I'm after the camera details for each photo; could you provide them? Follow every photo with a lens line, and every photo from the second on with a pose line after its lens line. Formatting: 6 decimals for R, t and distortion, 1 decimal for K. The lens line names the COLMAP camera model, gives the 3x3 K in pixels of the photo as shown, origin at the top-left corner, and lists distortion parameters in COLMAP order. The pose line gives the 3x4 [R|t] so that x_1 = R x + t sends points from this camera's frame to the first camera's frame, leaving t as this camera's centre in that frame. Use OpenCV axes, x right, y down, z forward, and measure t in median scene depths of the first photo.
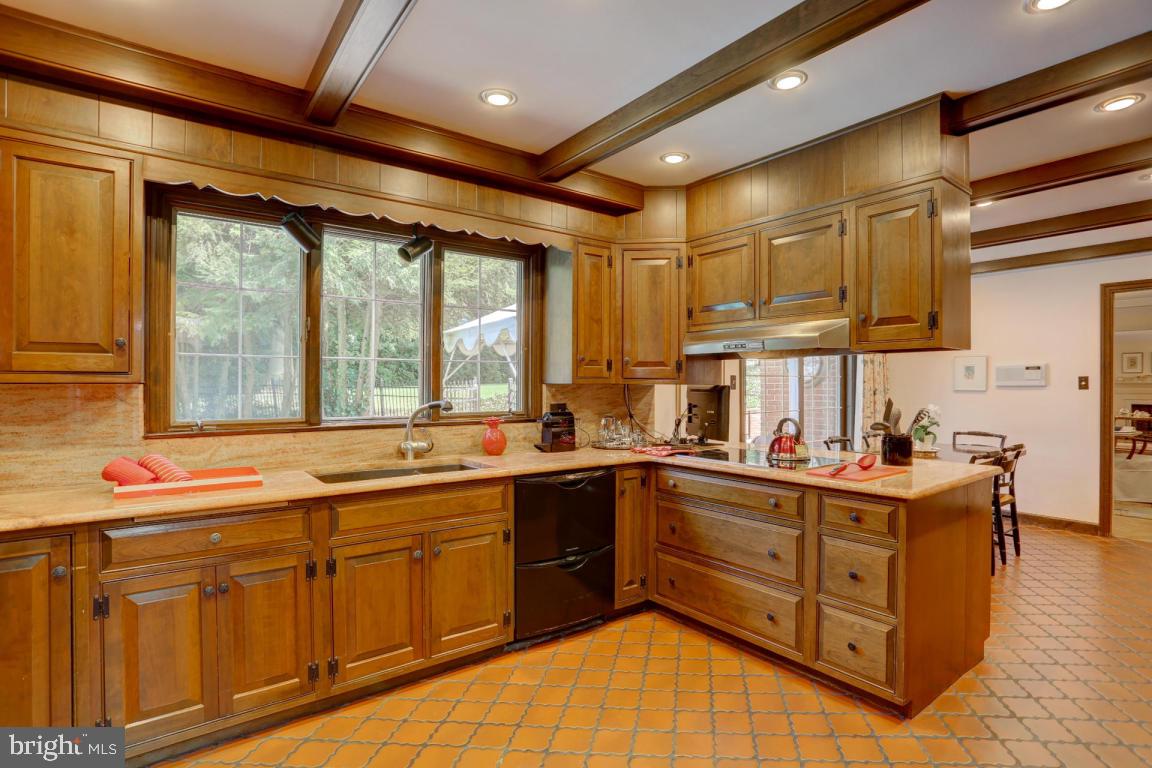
lens RADIAL K [[568.2, 0, 584.7], [0, 568.2, 382.5], [0, 0, 1]] dist [-0.051385, 0.012673]
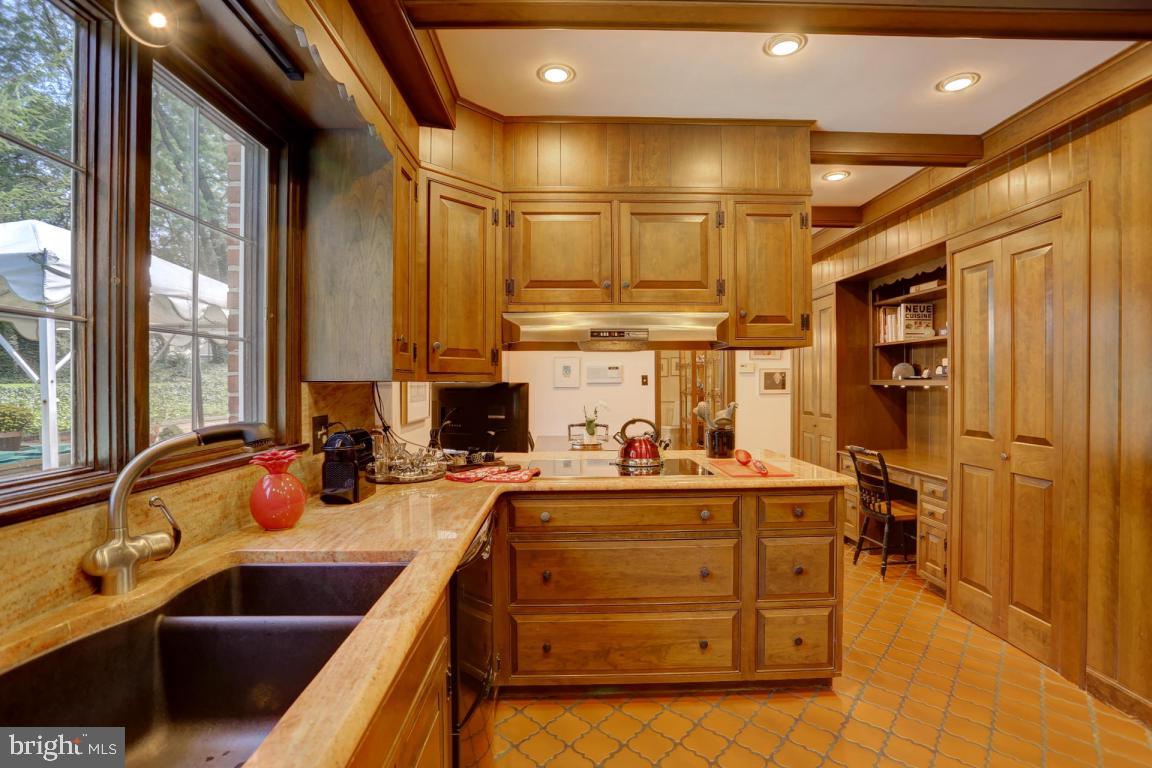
lens RADIAL K [[568.2, 0, 577.5], [0, 568.2, 386.6], [0, 0, 1]] dist [-0.051385, 0.012673]
pose [[0.586704, -0.010015, 0.809740, -0.464661], [0.003545, 0.999946, 0.009799, 0.003249], [-0.809794, -0.002879, 0.586708, 0.603597]]
